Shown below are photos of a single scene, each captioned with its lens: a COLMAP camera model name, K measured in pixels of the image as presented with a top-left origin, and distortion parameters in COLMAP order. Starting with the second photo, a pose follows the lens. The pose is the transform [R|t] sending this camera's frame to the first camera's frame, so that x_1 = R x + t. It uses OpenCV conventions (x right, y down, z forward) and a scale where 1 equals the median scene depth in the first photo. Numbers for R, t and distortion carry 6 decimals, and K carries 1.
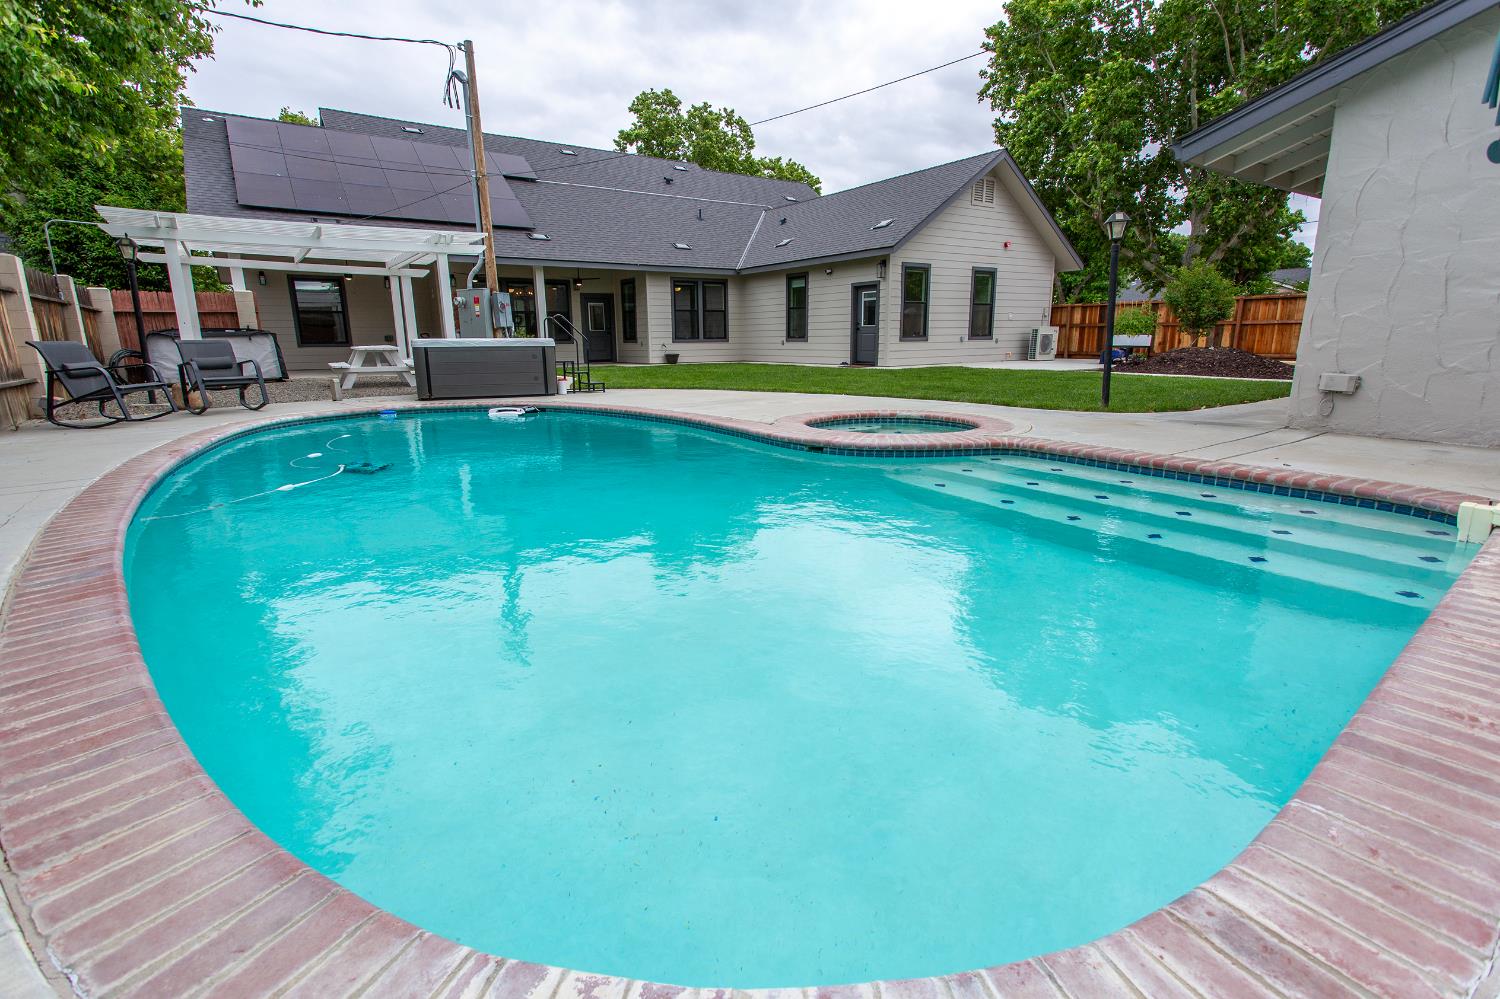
lens RADIAL K [[707.2, 0, 749.9], [0, 707.2, 493.2], [0, 0, 1]] dist [0.009130, 0.000329]
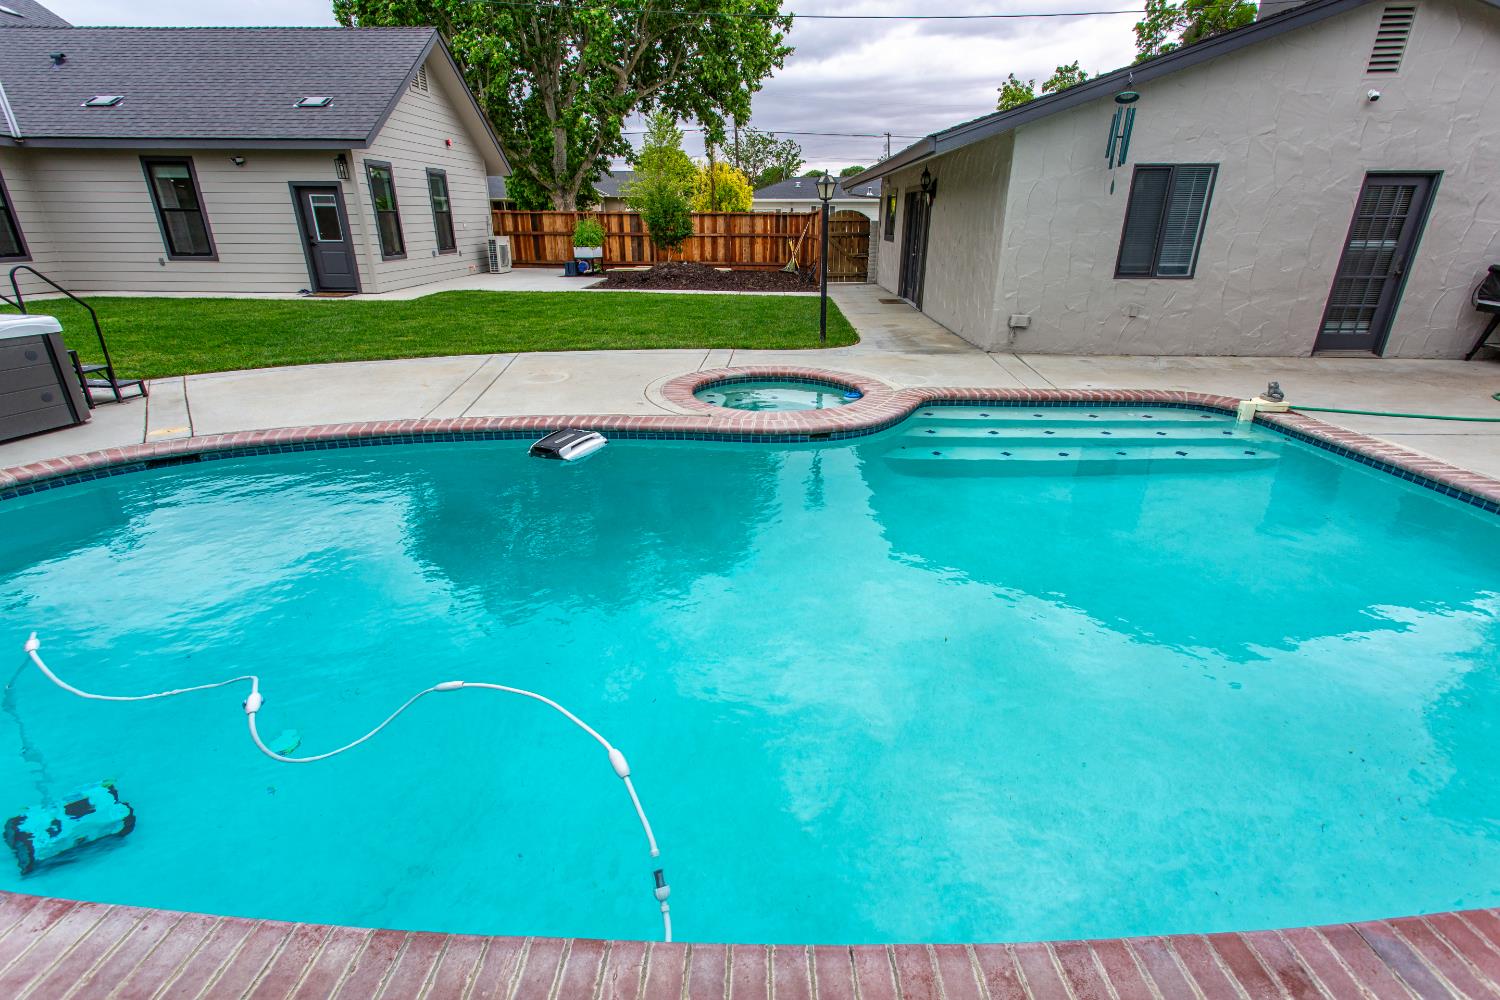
lens RADIAL K [[707.2, 0, 749.9], [0, 707.2, 493.7], [0, 0, 1]] dist [0.009130, 0.000329]
pose [[0.592689, -0.283277, 0.753972, -0.207067], [0.166147, 0.958977, 0.229693, -0.064314], [-0.788109, -0.010866, 0.615440, 0.133098]]
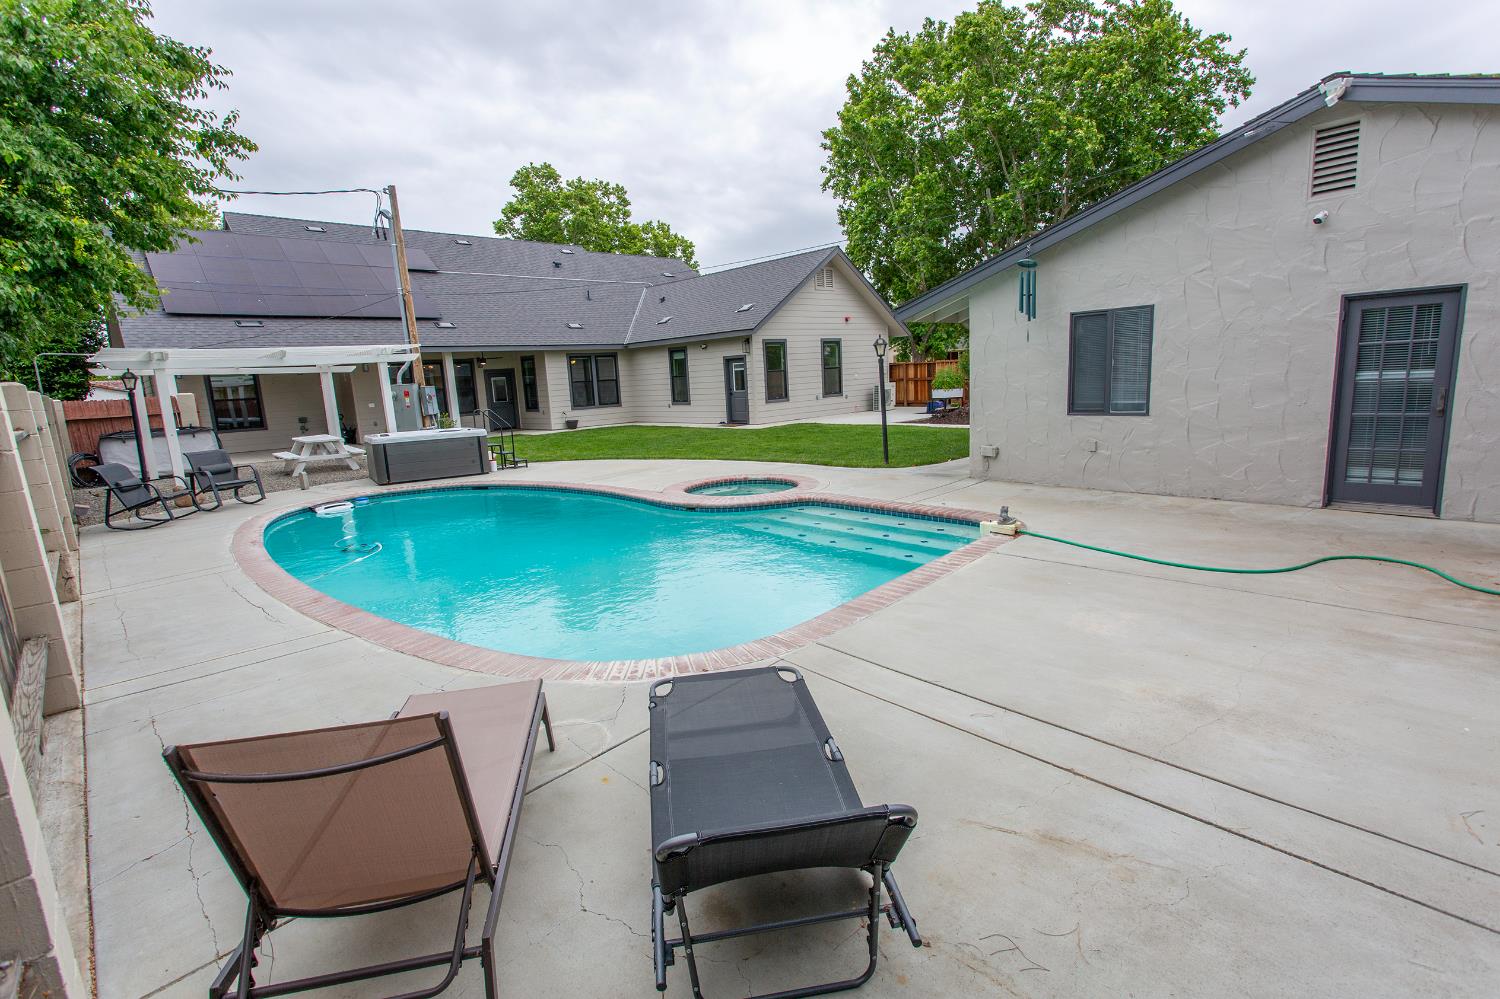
lens RADIAL K [[707.2, 0, 749.9], [0, 707.2, 493.2], [0, 0, 1]] dist [0.009130, 0.000329]
pose [[0.987244, -0.066353, 0.144731, -0.000354], [0.074259, 0.995989, -0.049919, -0.002851], [-0.140838, 0.060030, 0.988211, -0.159395]]
